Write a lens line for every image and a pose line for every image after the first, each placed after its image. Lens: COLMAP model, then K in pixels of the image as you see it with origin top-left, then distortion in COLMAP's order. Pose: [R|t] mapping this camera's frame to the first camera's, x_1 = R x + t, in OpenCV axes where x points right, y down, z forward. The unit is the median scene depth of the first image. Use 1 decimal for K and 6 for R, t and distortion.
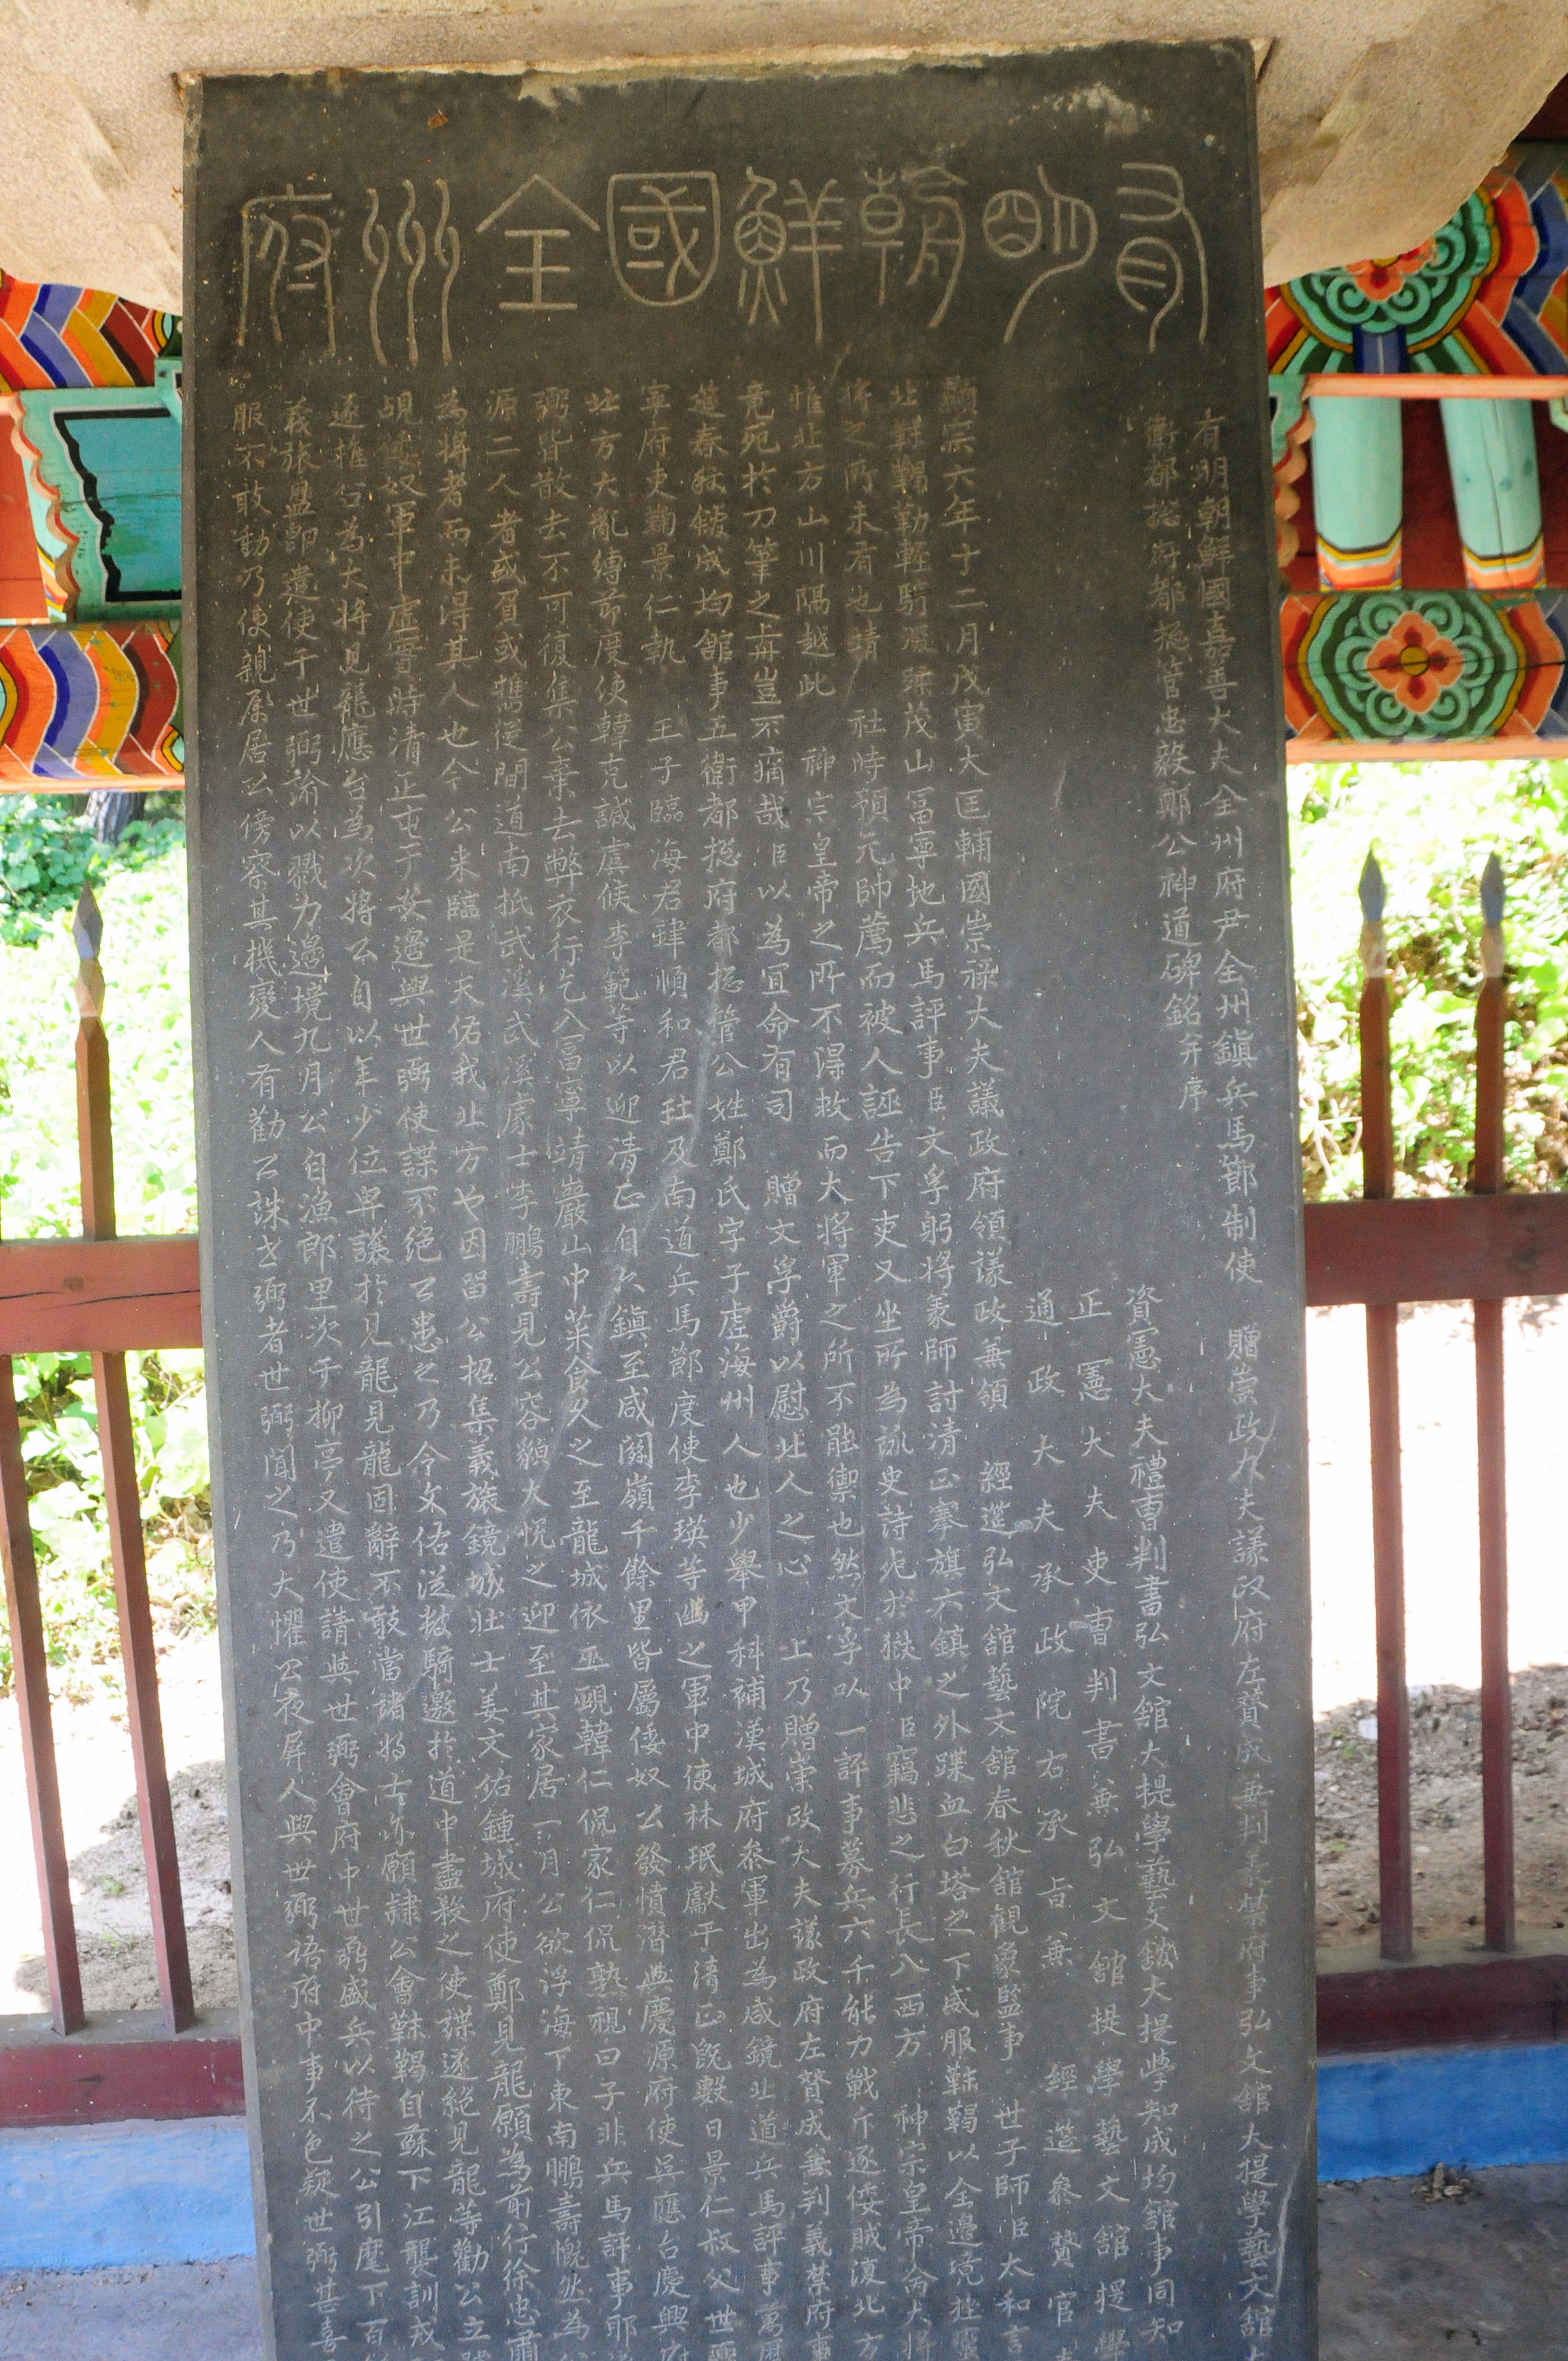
lens RADIAL K [[2067.1, 0, 814.4], [0, 2067.1, 1277.4], [0, 0, 1]] dist [-0.181370, 0.164932]
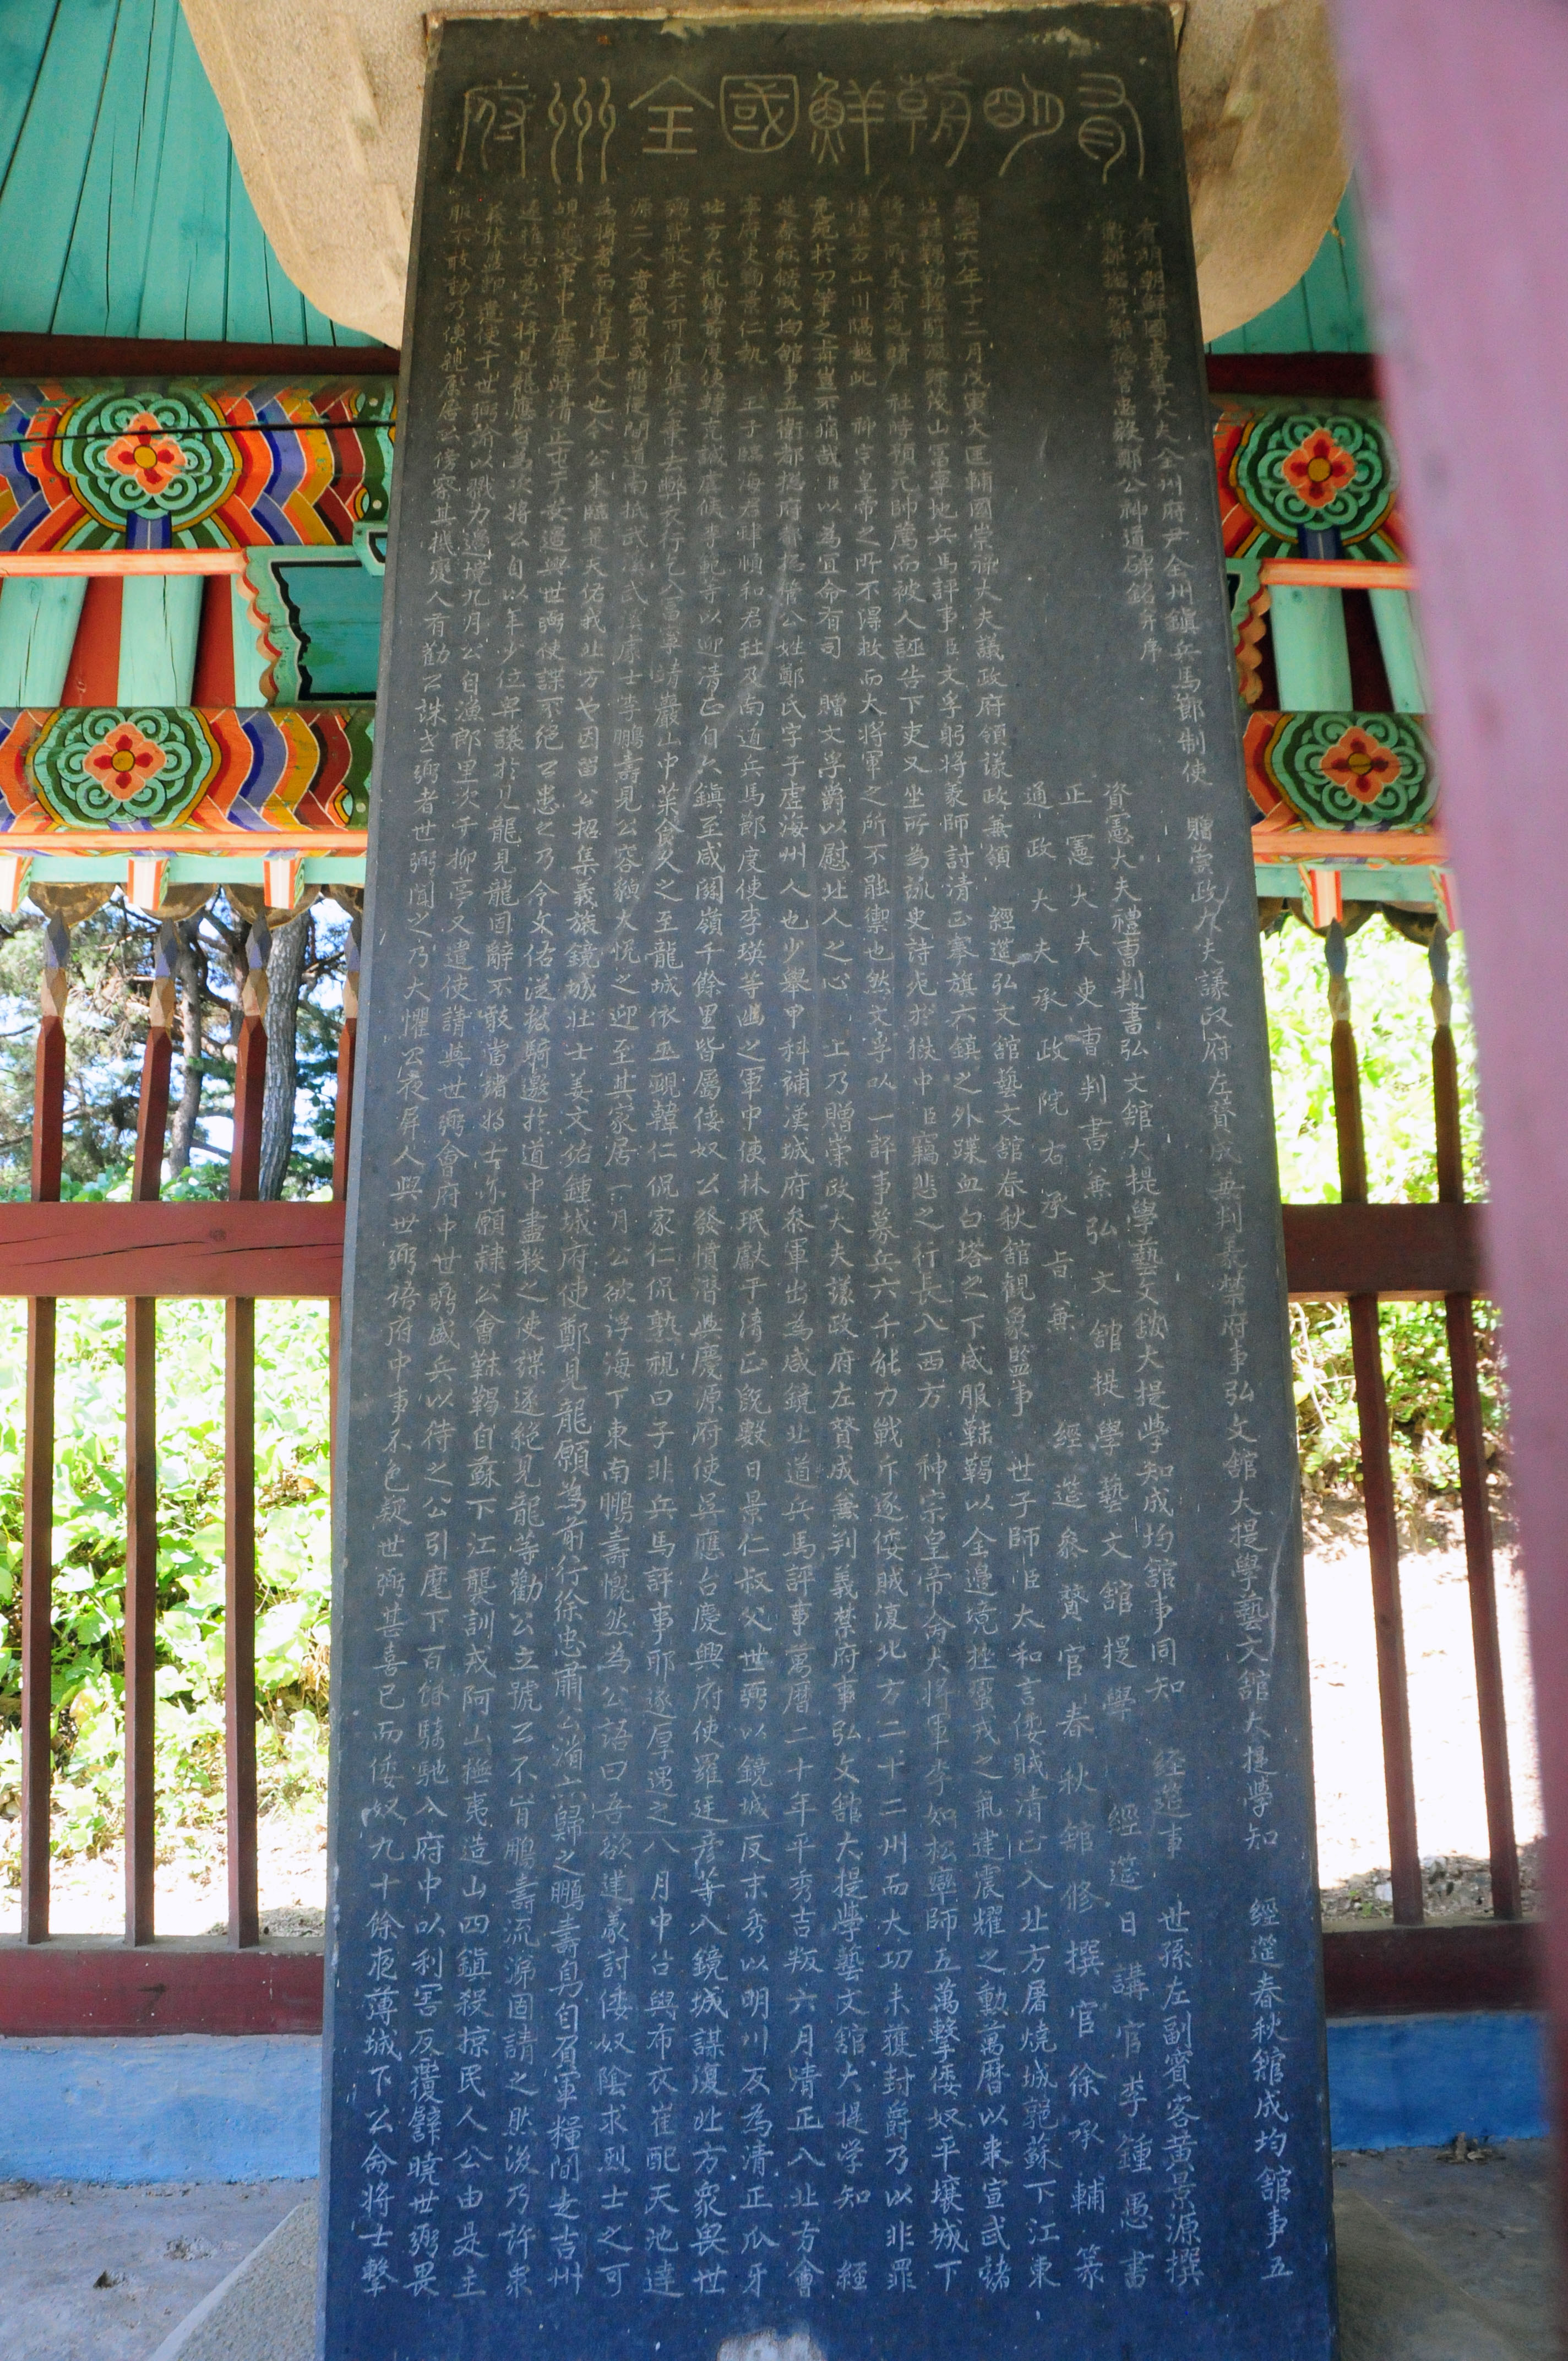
lens RADIAL K [[1936.2, 0, 797.7], [0, 1936.2, 1298.0], [0, 0, 1]] dist [-0.198452, 0.134324]
pose [[0.999255, 0.015488, -0.035341, 0.010716], [-0.023684, 0.969258, -0.244904, 0.601444], [0.030462, 0.245559, 0.968903, -0.054125]]
